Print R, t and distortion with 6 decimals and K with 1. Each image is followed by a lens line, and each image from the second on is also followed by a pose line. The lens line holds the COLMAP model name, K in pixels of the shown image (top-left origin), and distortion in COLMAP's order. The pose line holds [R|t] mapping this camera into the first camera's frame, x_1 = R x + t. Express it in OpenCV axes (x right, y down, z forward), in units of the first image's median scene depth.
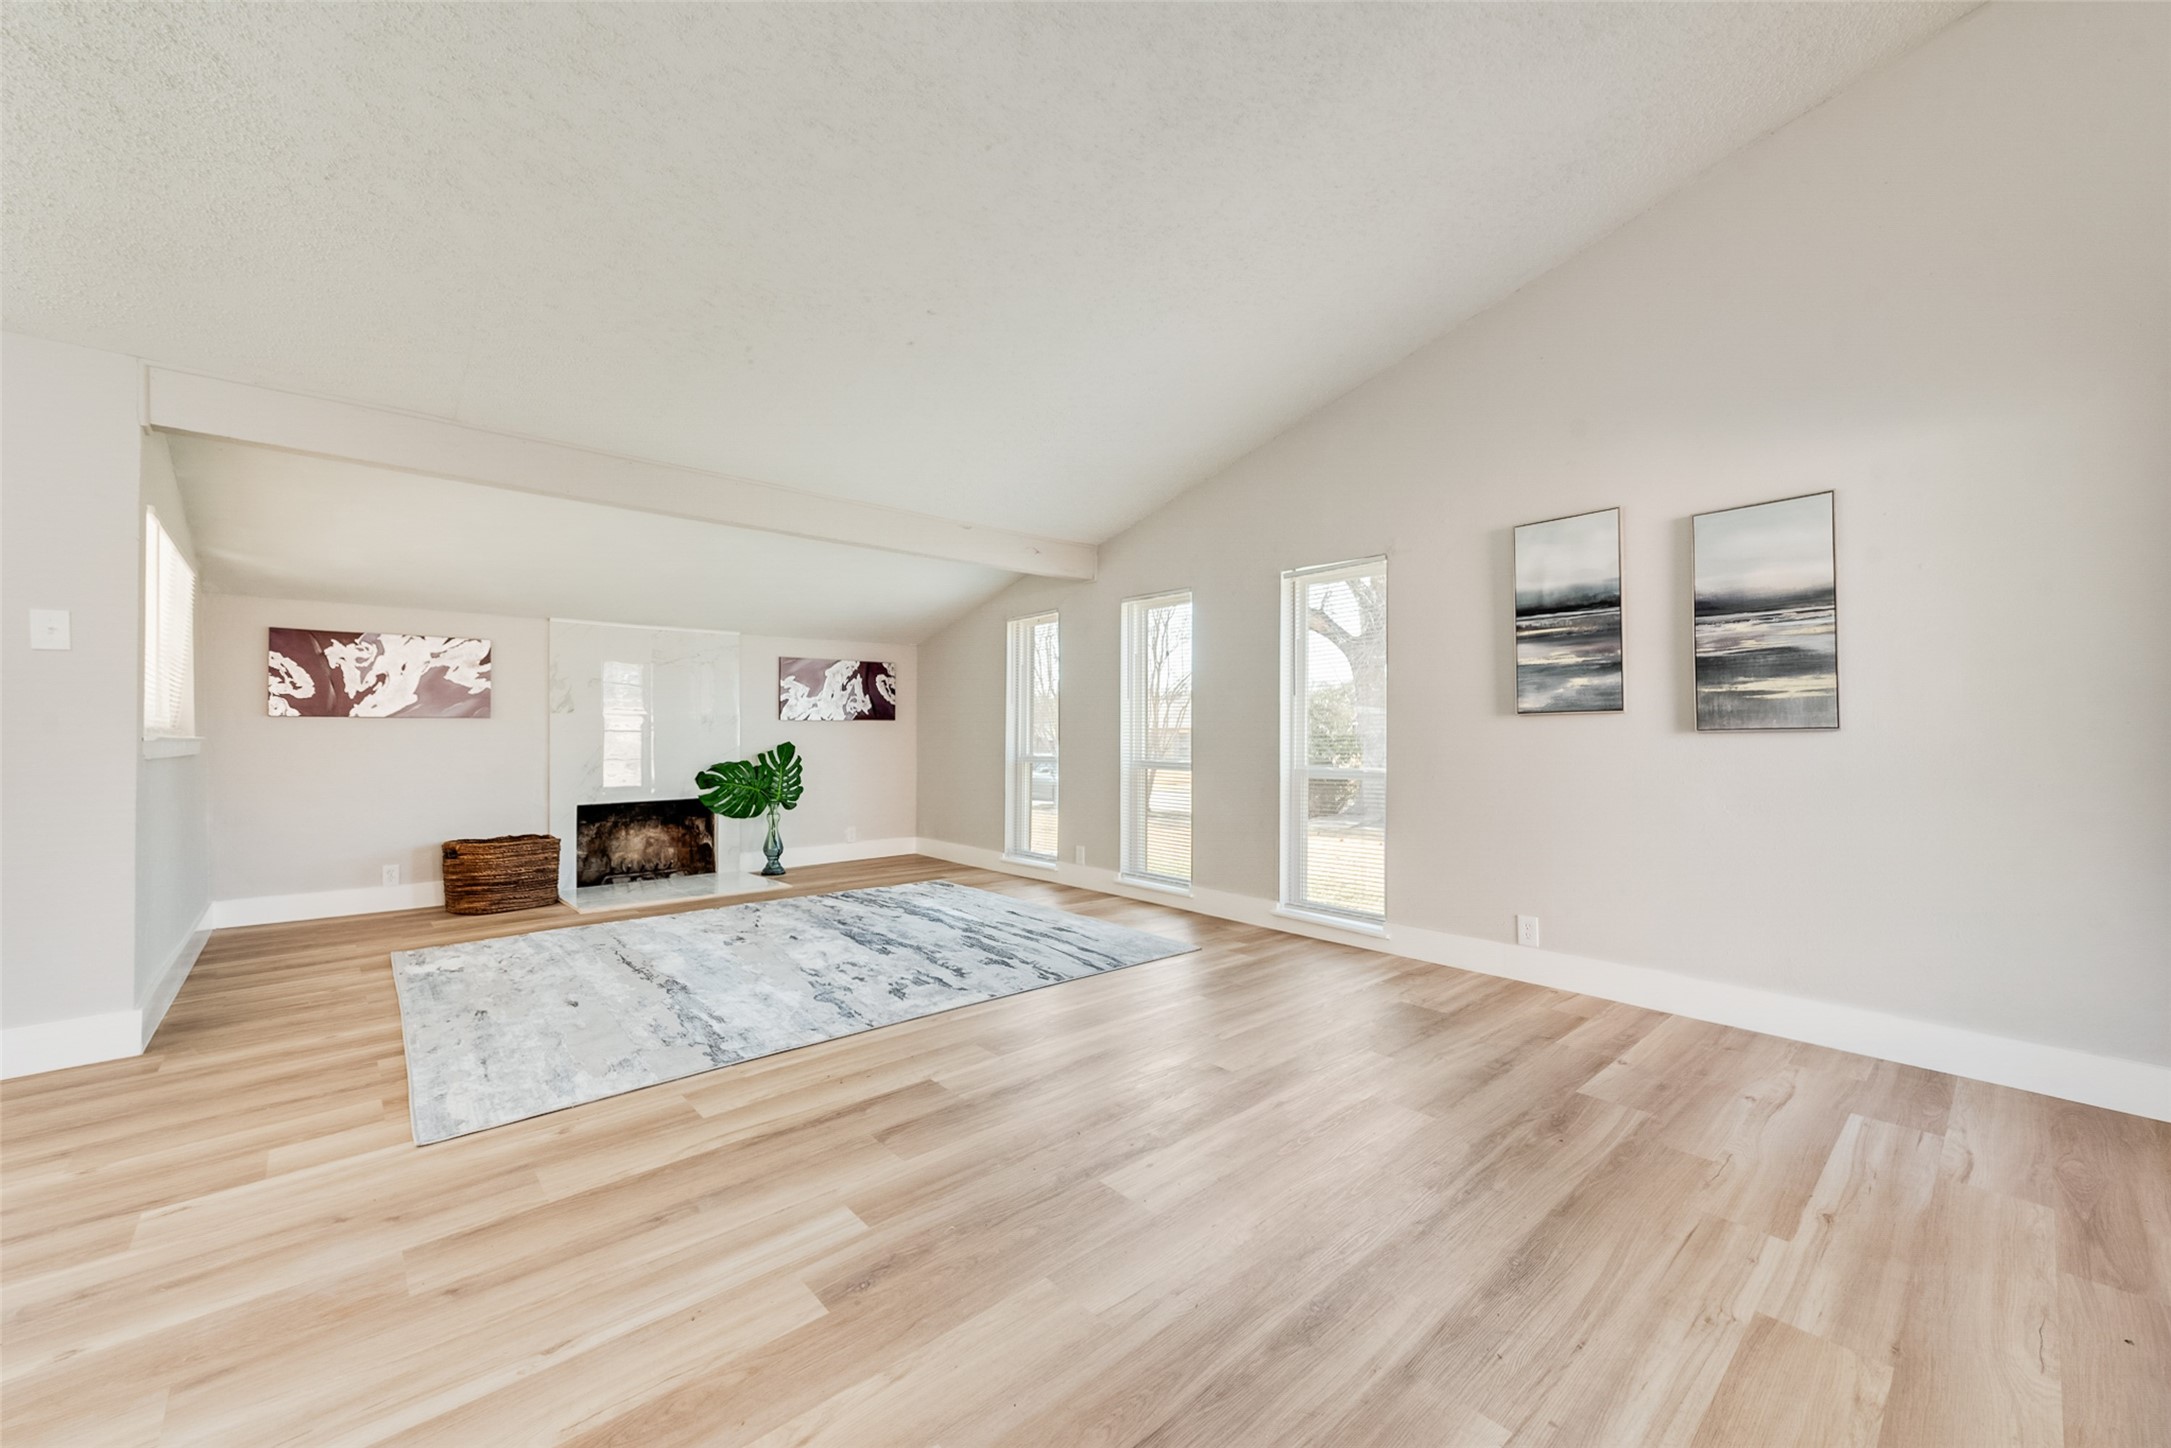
lens RADIAL K [[846.4, 0, 1075.4], [0, 846.4, 725.8], [0, 0, 1]] dist [0.016360, -0.005474]
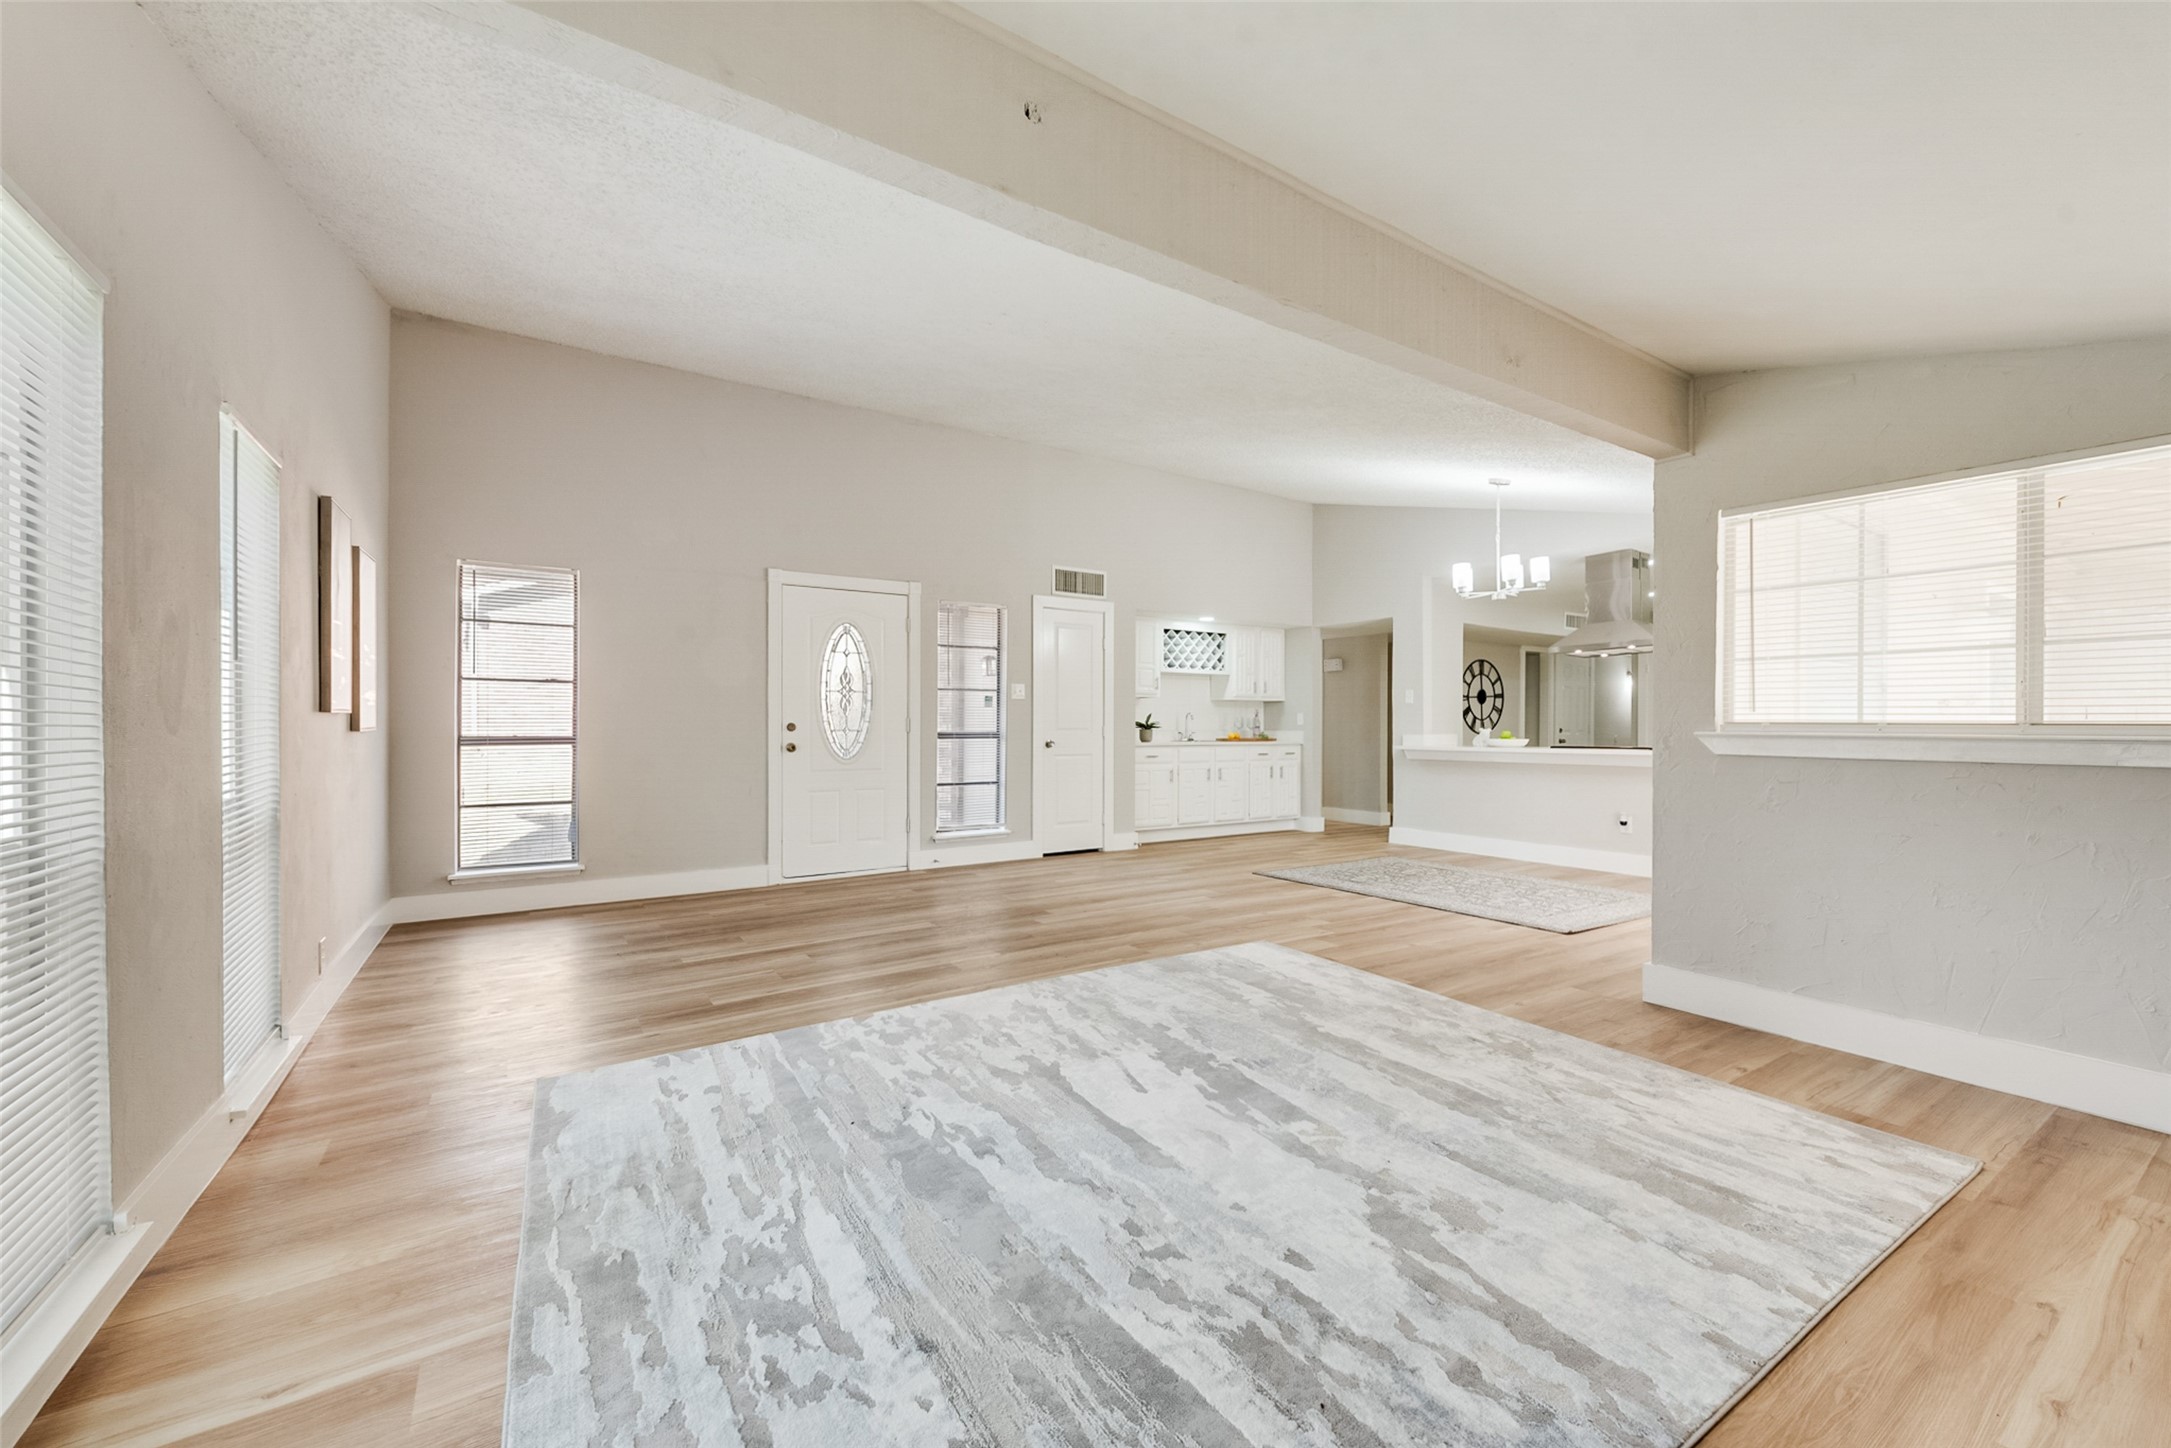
lens RADIAL K [[846.4, 0, 1075.4], [0, 846.4, 725.8], [0, 0, 1]] dist [0.016360, -0.005474]
pose [[-0.989209, 0.001368, 0.146505, -0.272425], [0.000049, 0.999959, -0.009007, 0.008005], [-0.146512, -0.008903, -0.989169, 1.284249]]
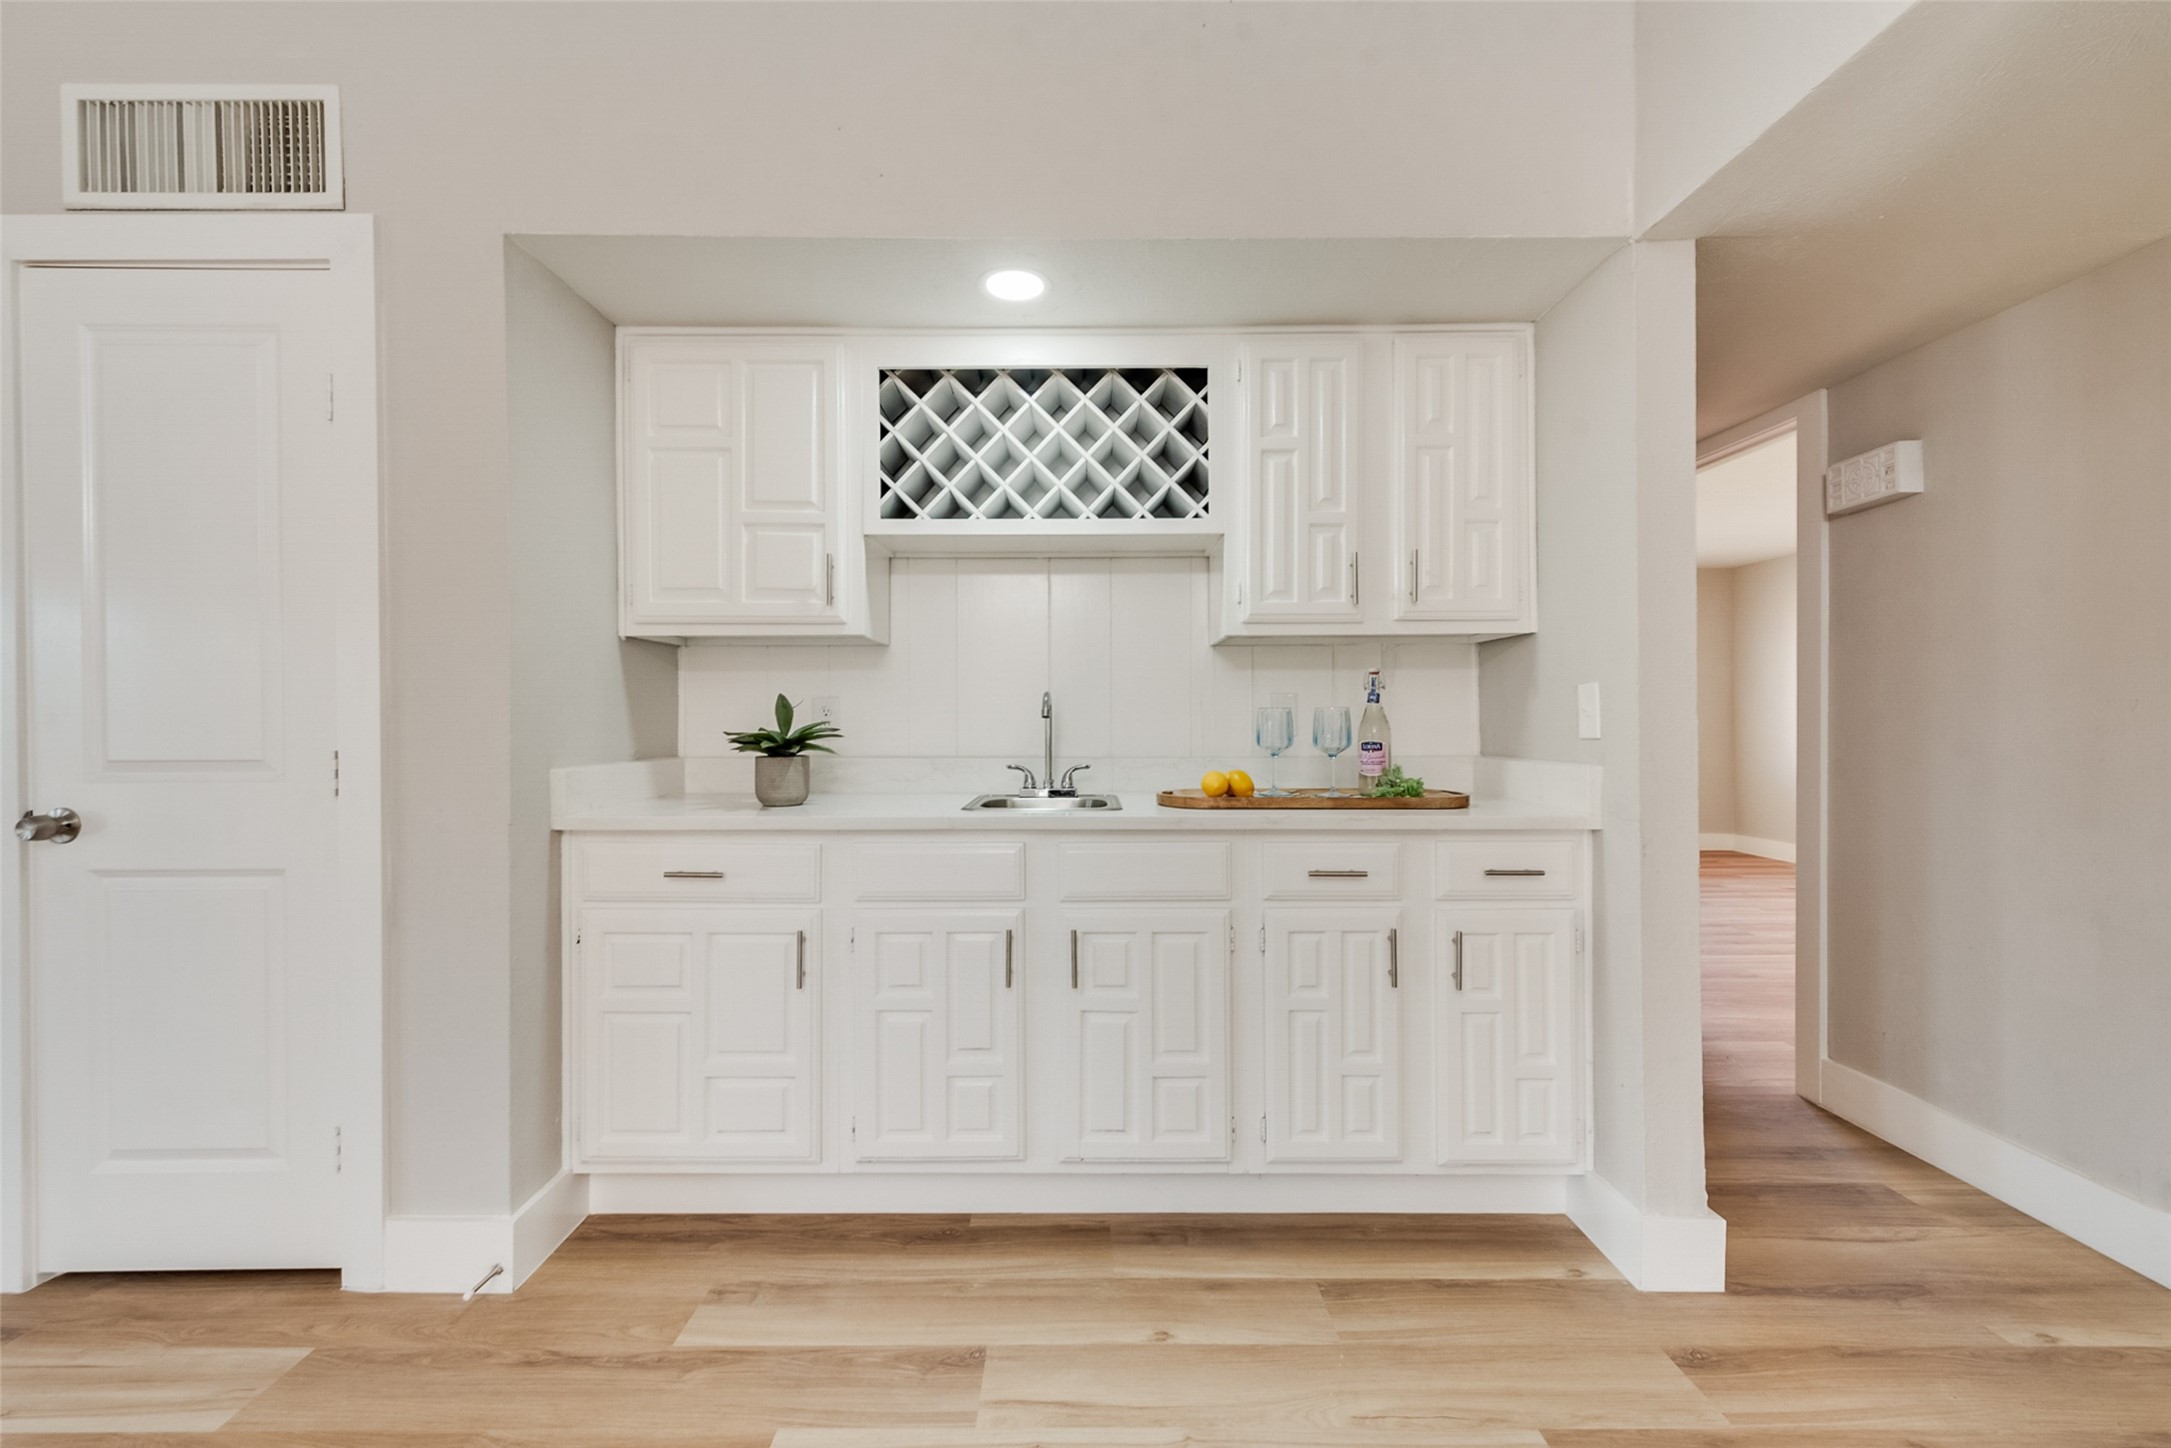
lens RADIAL K [[846.4, 0, 1075.4], [0, 846.4, 725.8], [0, 0, 1]] dist [0.016360, -0.005474]
pose [[-0.743515, 0.002486, 0.668715, -0.566431], [0.000181, 0.999994, -0.003517, -0.014143], [-0.668719, -0.002494, -0.743511, -0.137656]]
